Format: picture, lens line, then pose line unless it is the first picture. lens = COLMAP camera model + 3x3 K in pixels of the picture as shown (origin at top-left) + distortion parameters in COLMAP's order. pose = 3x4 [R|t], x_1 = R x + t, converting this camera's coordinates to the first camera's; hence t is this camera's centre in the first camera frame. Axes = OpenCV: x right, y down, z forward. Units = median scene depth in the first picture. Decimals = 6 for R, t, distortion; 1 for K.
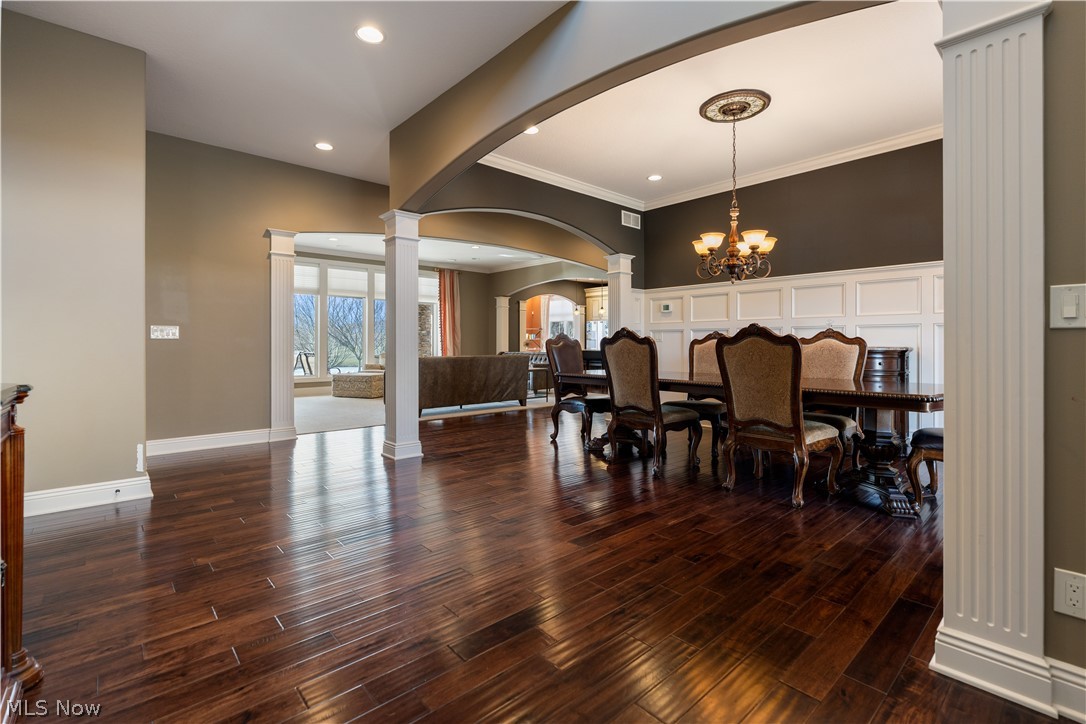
lens RADIAL K [[490.1, 0, 537.7], [0, 490.1, 352.9], [0, 0, 1]] dist [-0.007600, 0.002498]
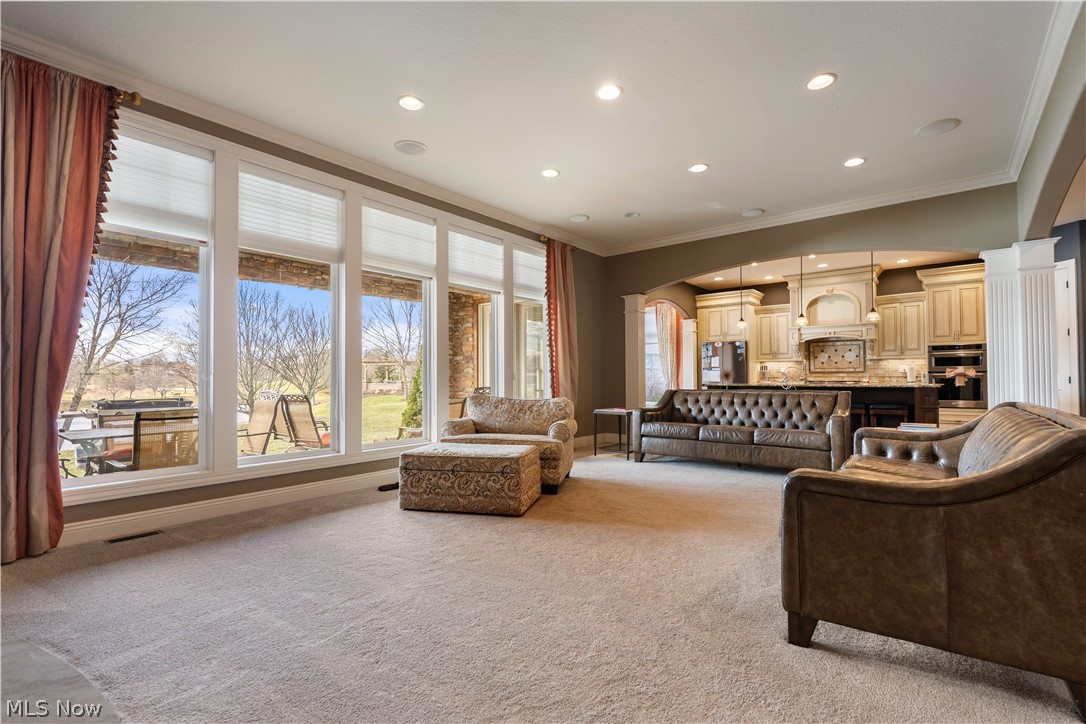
lens RADIAL K [[490.1, 0, 549.6], [0, 490.1, 369.3], [0, 0, 1]] dist [-0.007600, 0.002498]
pose [[0.986478, -0.003966, 0.163844, -0.287382], [0.009353, 0.999440, -0.032118, -0.008267], [-0.163625, 0.033216, 0.985963, 0.466290]]
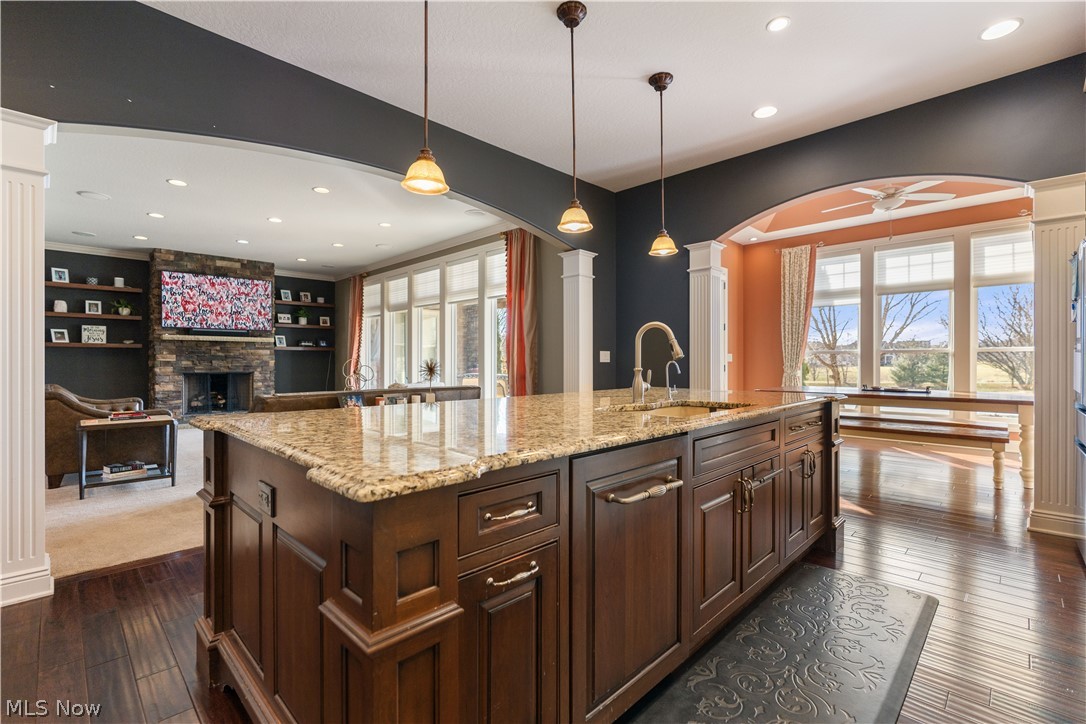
lens RADIAL K [[490.1, 0, 542.8], [0, 490.1, 360.8], [0, 0, 1]] dist [-0.007600, 0.002498]
pose [[0.053078, -0.000631, -0.998590, 0.368845], [-0.012750, 0.999918, -0.001309, -0.023574], [0.998509, 0.012802, 0.053065, 1.016747]]
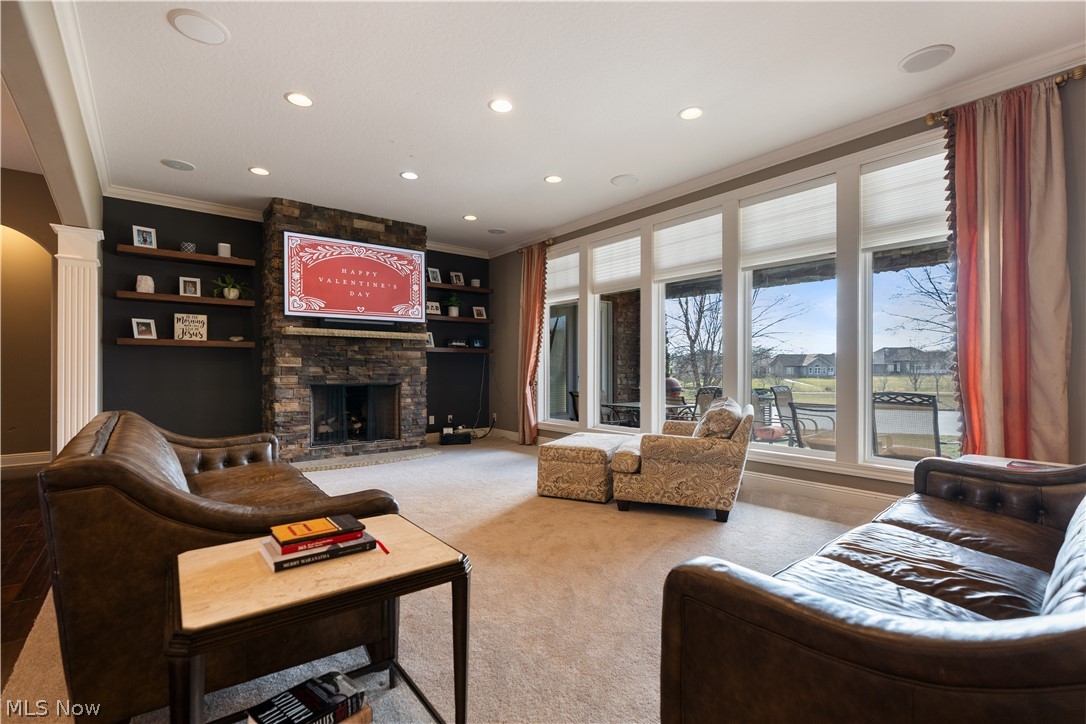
lens RADIAL K [[490.1, 0, 542.4], [0, 490.1, 369.3], [0, 0, 1]] dist [-0.007600, 0.002498]
pose [[-0.054834, 0.001349, -0.998495, 0.097736], [-0.014637, 0.999891, 0.002155, -0.019401], [0.998388, 0.014734, -0.054808, 0.784155]]
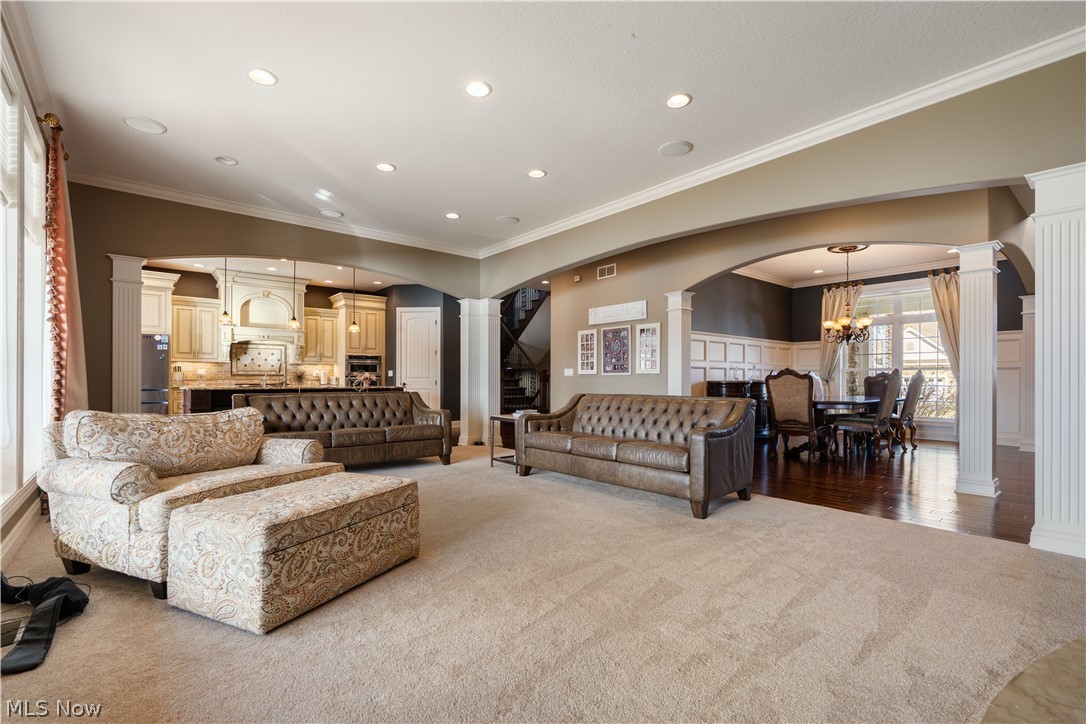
lens RADIAL K [[490.1, 0, 537.0], [0, 490.1, 375.3], [0, 0, 1]] dist [-0.007600, 0.002498]
pose [[0.033557, 0.007359, 0.999410, -0.491101], [0.013397, 0.999880, -0.007813, -0.012074], [-0.999347, 0.013651, 0.033455, 0.702303]]
